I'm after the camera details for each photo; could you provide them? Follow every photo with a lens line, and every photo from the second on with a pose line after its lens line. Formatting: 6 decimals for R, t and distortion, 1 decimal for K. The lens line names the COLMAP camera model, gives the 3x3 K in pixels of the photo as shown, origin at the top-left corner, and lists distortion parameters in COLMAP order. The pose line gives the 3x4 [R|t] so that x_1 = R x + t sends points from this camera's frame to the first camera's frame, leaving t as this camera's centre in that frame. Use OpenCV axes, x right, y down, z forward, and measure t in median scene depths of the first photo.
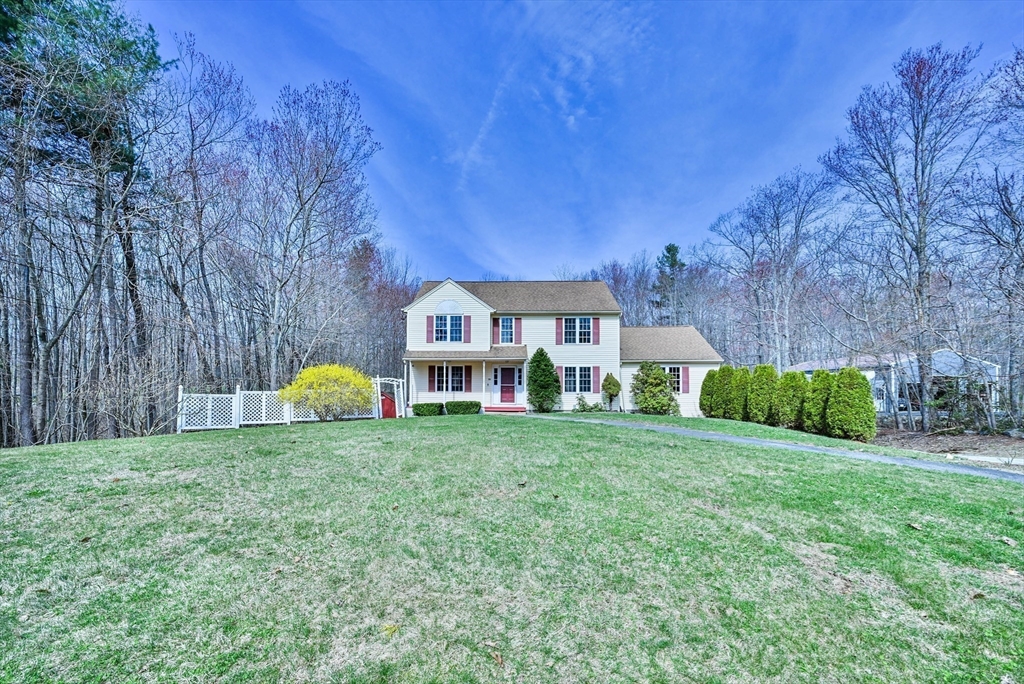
lens RADIAL K [[405.6, 0, 516.5], [0, 405.6, 381.1], [0, 0, 1]] dist [-0.003305, 0.000143]
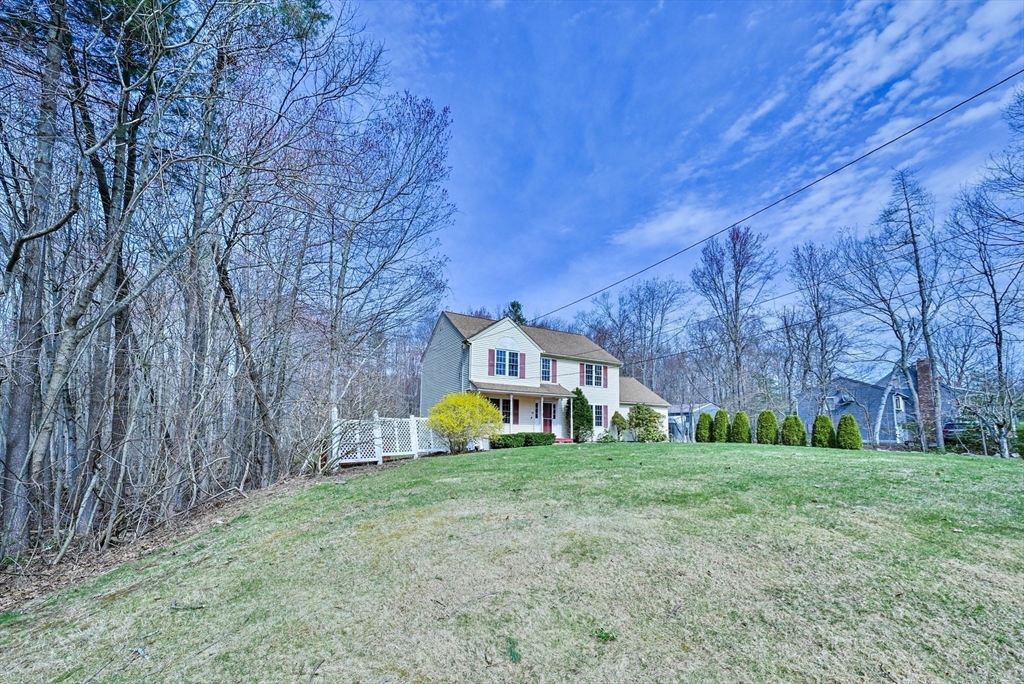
lens RADIAL K [[405.6, 0, 515.8], [0, 405.6, 386.0], [0, 0, 1]] dist [-0.003305, 0.000143]
pose [[0.853216, 0.069382, 0.516922, -0.685368], [-0.029129, 0.995904, -0.085593, 0.018367], [-0.520744, 0.057972, 0.851742, 0.091393]]
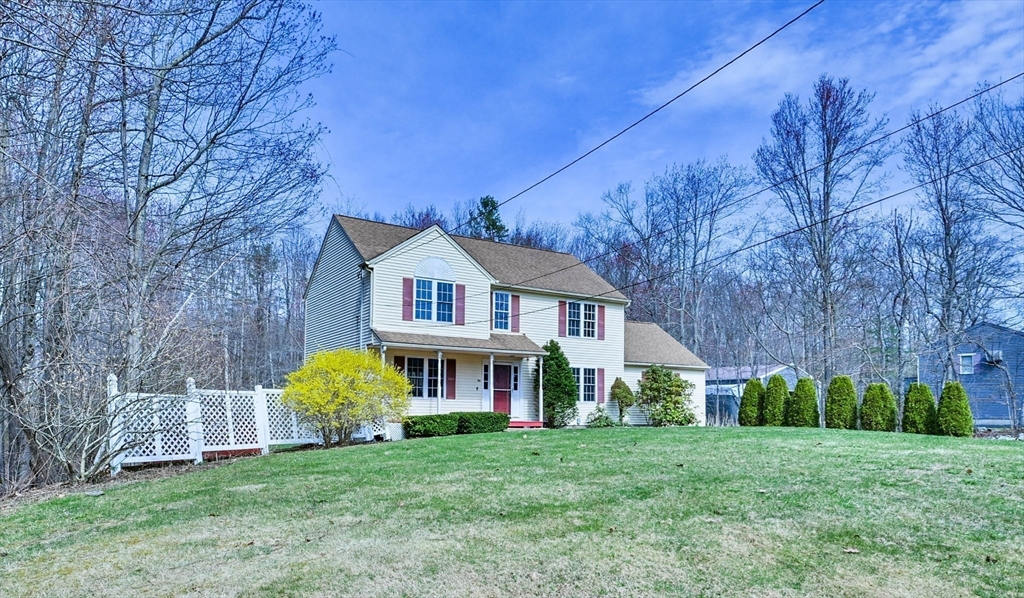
lens RADIAL K [[660.8, 0, 526.0], [0, 660.8, 363.2], [0, 0, 1]] dist [0.000917, -0.006299]
pose [[0.832349, 0.046408, 0.552305, -0.622872], [-0.024871, 0.998612, -0.046428, 0.016001], [-0.553693, 0.024908, 0.832348, 0.035846]]
